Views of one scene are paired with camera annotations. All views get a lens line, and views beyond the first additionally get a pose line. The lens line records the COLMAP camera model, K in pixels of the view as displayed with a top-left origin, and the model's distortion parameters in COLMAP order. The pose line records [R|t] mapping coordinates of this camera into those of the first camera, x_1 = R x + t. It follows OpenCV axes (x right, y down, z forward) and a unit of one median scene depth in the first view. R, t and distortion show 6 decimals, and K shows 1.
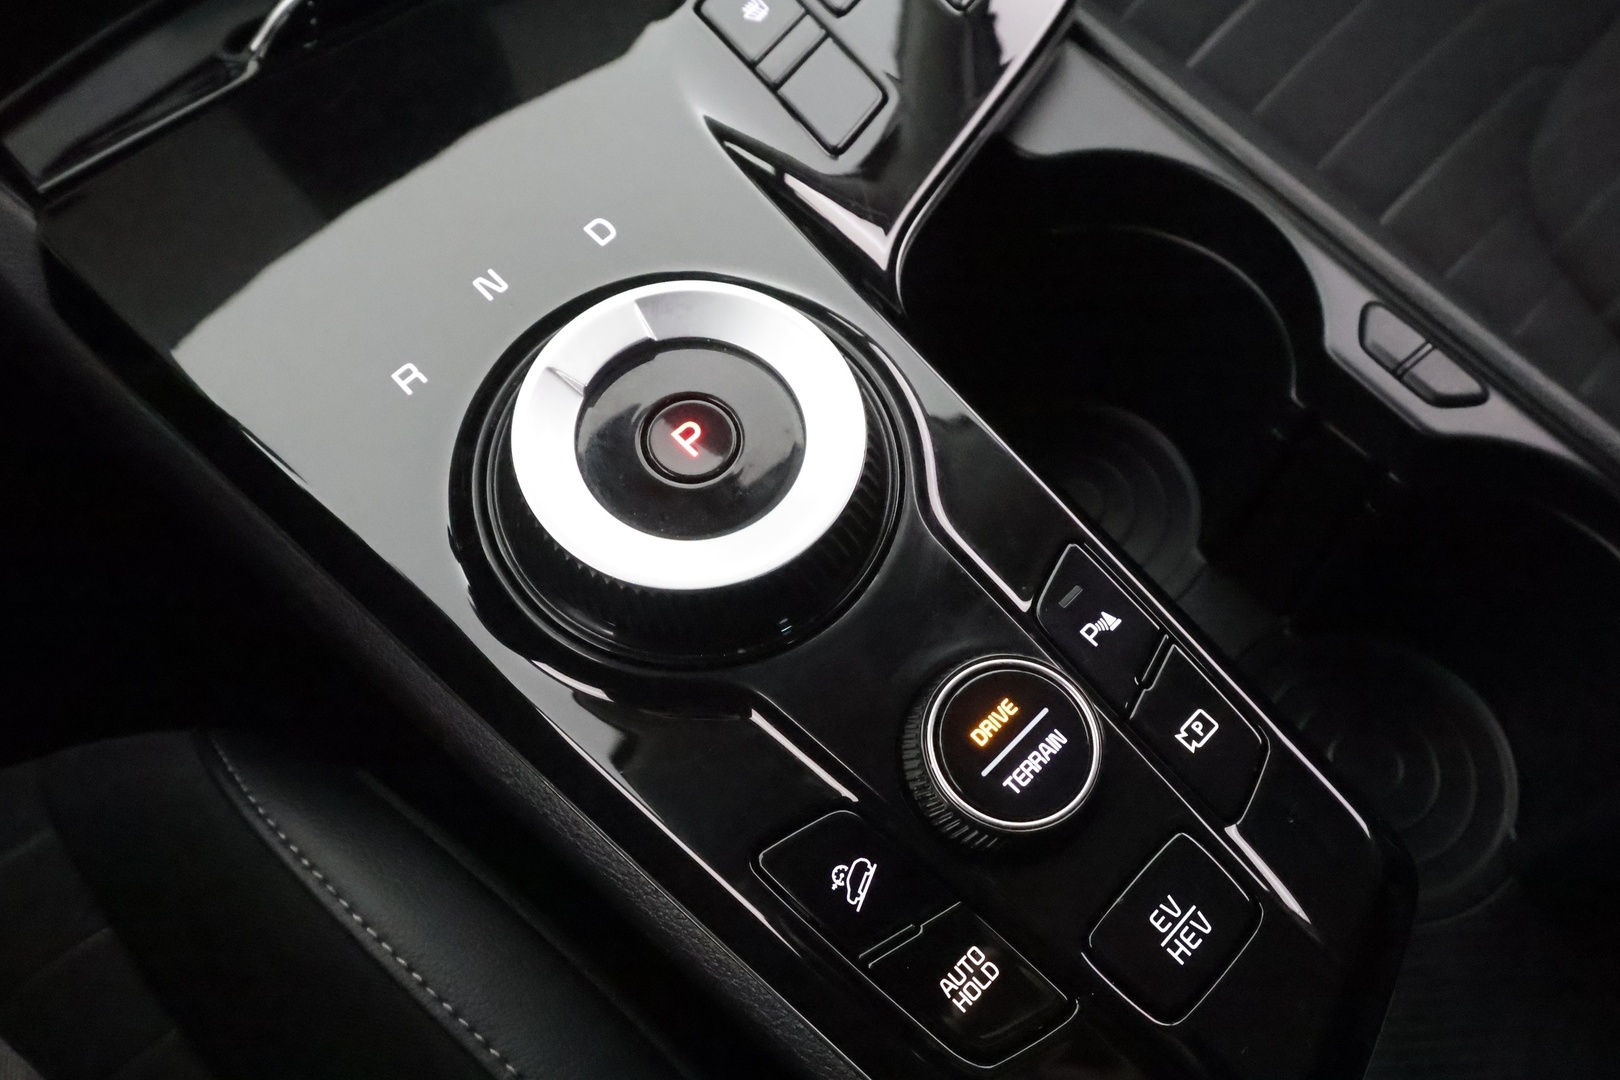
lens RADIAL K [[1280.3, 0, 802.5], [0, 1280.3, 543.1], [0, 0, 1]] dist [0.007908, -0.000845]
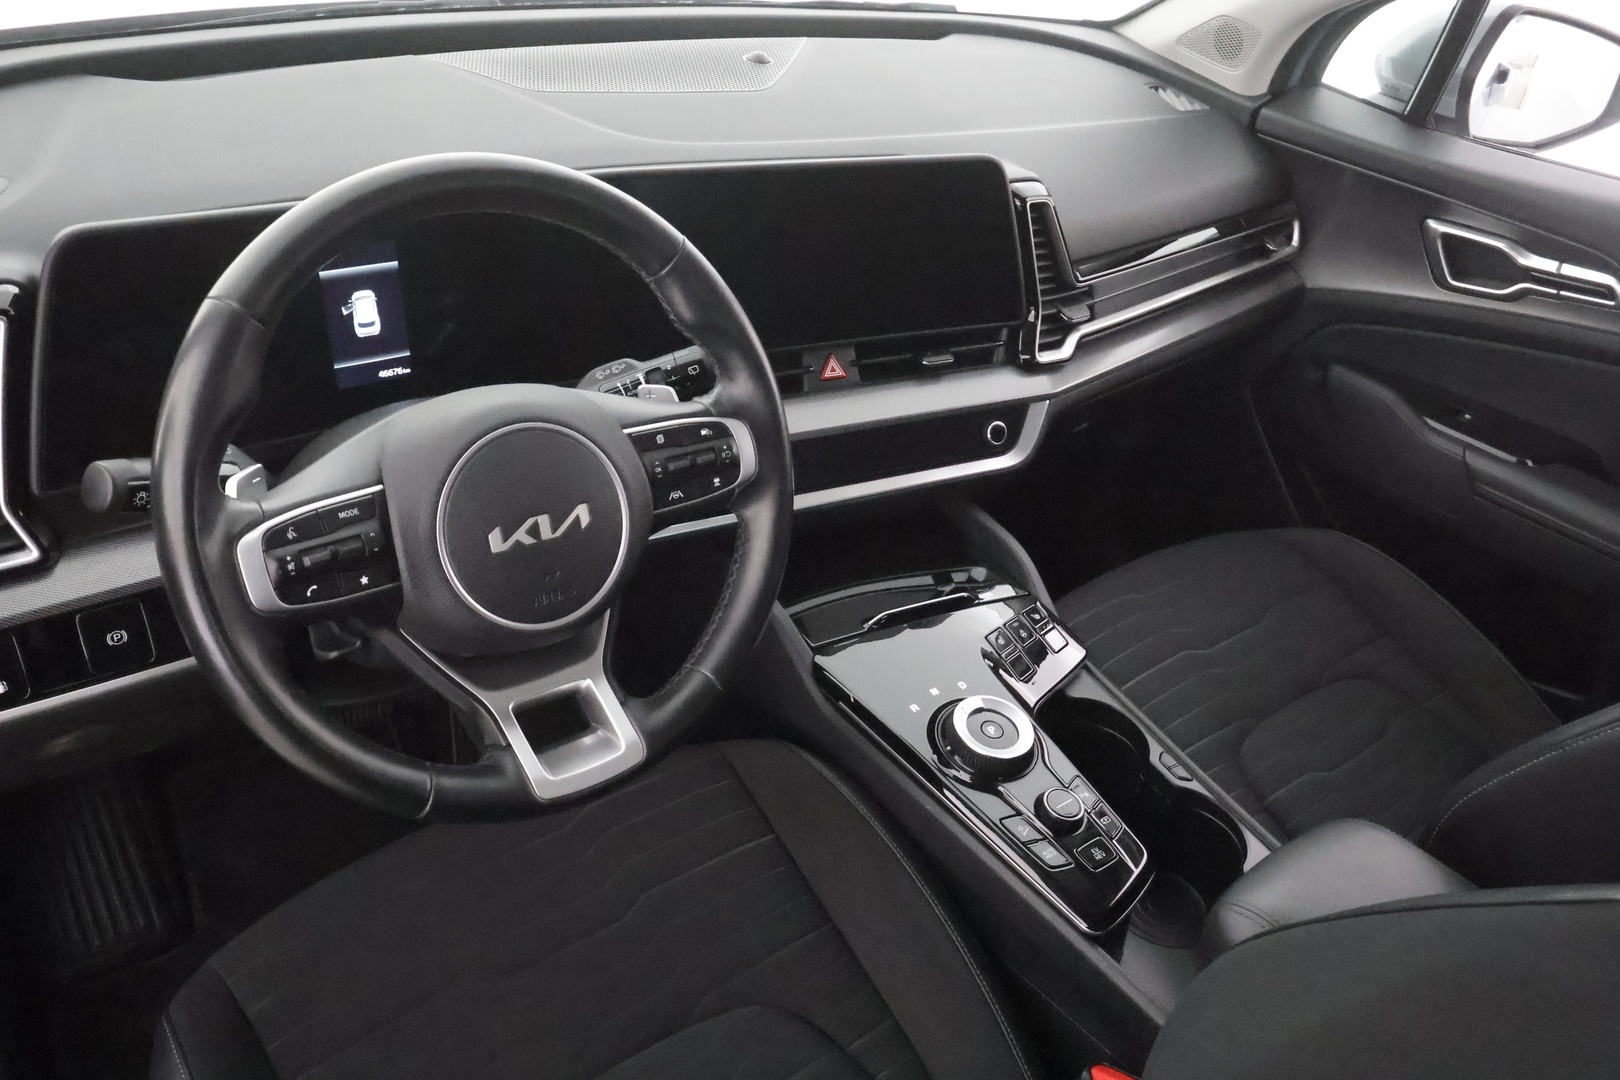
lens RADIAL K [[1280.3, 0, 802.5], [0, 1280.3, 543.1], [0, 0, 1]] dist [0.007908, -0.000845]
pose [[0.980848, 0.193796, -0.019495, -0.584400], [-0.179782, 0.862297, -0.473416, 1.191733], [-0.074935, 0.467854, 0.880623, -2.347734]]
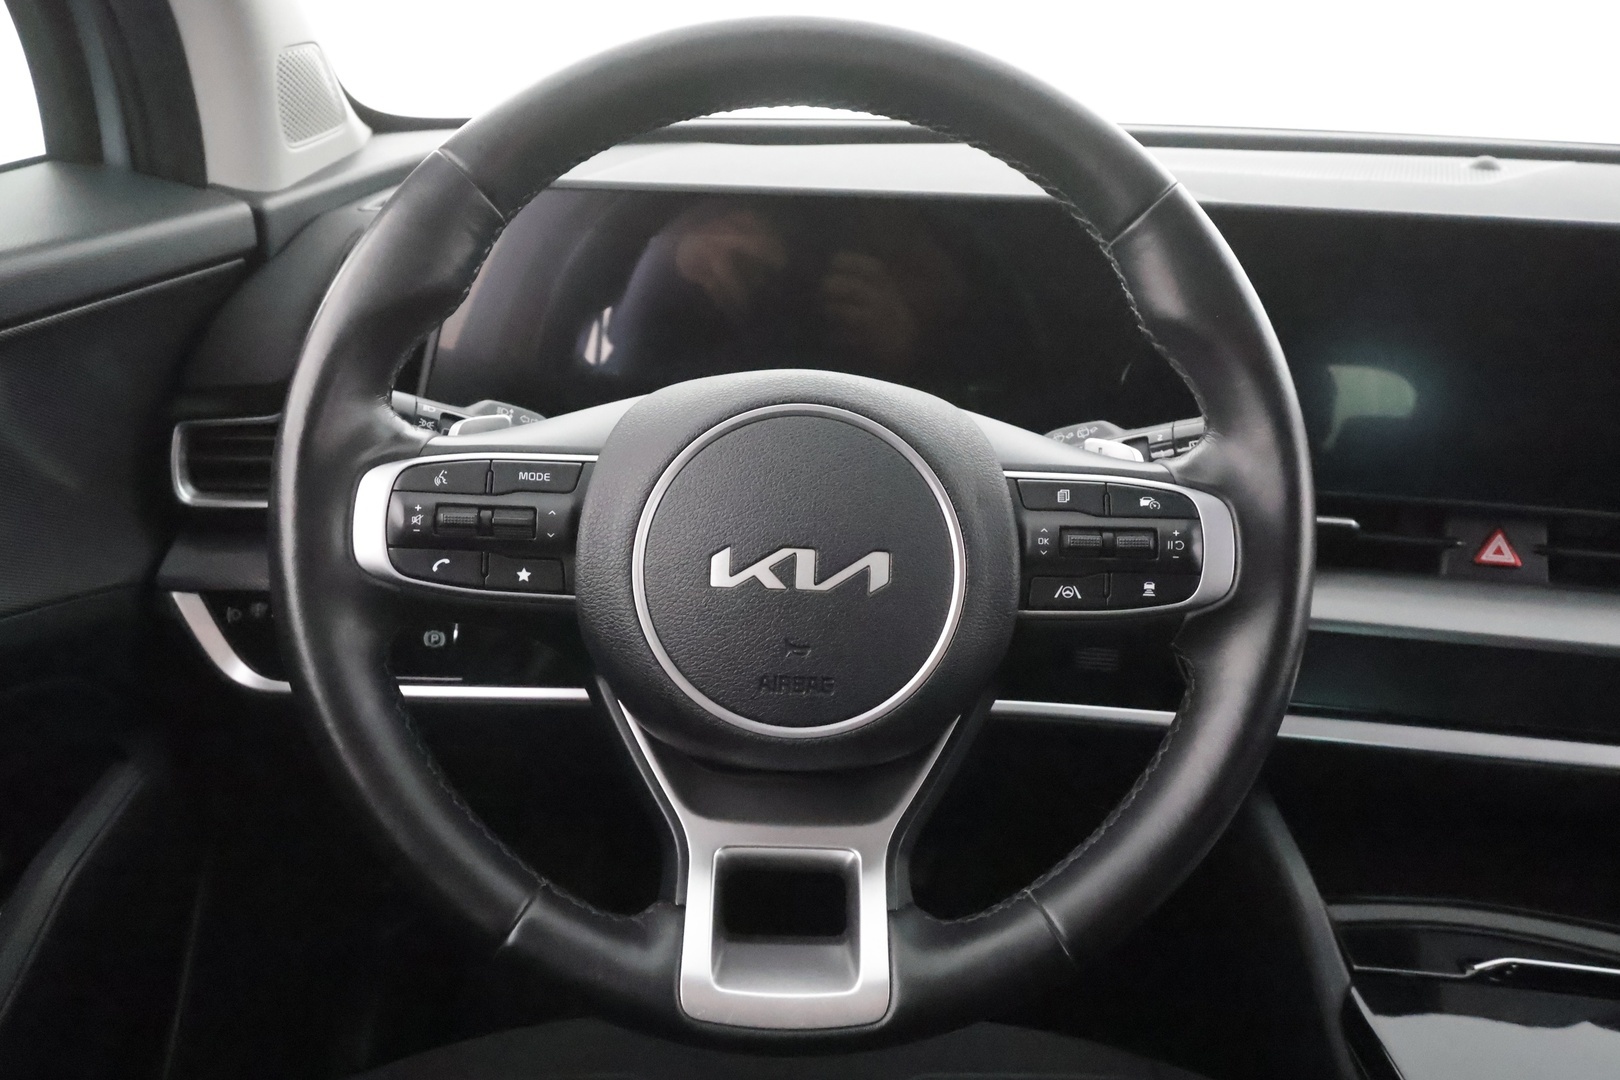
lens RADIAL K [[1113.5, 0, 810.0], [0, 1113.5, 540.0], [0, 0, 1]] dist [0.007065, 0.000318]
pose [[0.721345, 0.329553, -0.609143, -0.326554], [-0.635348, 0.664966, -0.392623, 0.566253], [0.275669, 0.670235, 0.689051, -1.060679]]
